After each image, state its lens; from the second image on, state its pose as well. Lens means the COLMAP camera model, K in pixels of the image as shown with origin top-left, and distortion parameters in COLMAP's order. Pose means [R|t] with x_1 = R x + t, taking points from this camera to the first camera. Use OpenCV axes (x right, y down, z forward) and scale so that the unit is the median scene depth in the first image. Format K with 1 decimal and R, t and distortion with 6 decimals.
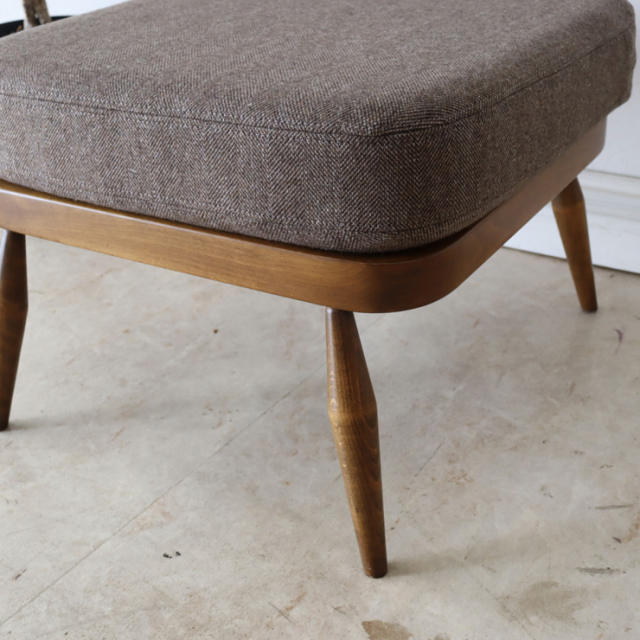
lens RADIAL K [[988.0, 0, 315.8], [0, 988.0, 325.2], [0, 0, 1]] dist [0.097668, 0.000000]
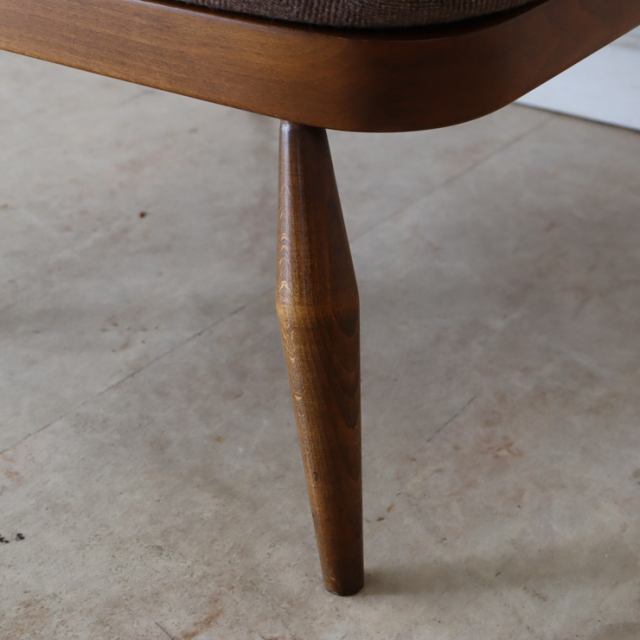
lens RADIAL K [[1305.1, 0, 323.5], [0, 1305.1, 318.3], [0, 0, 1]] dist [0.198132, 0.000000]
pose [[0.997623, 0.063896, -0.025807, 0.054705], [-0.063781, 0.997950, 0.005288, 0.079768], [0.026092, -0.003630, 0.999653, 0.199911]]
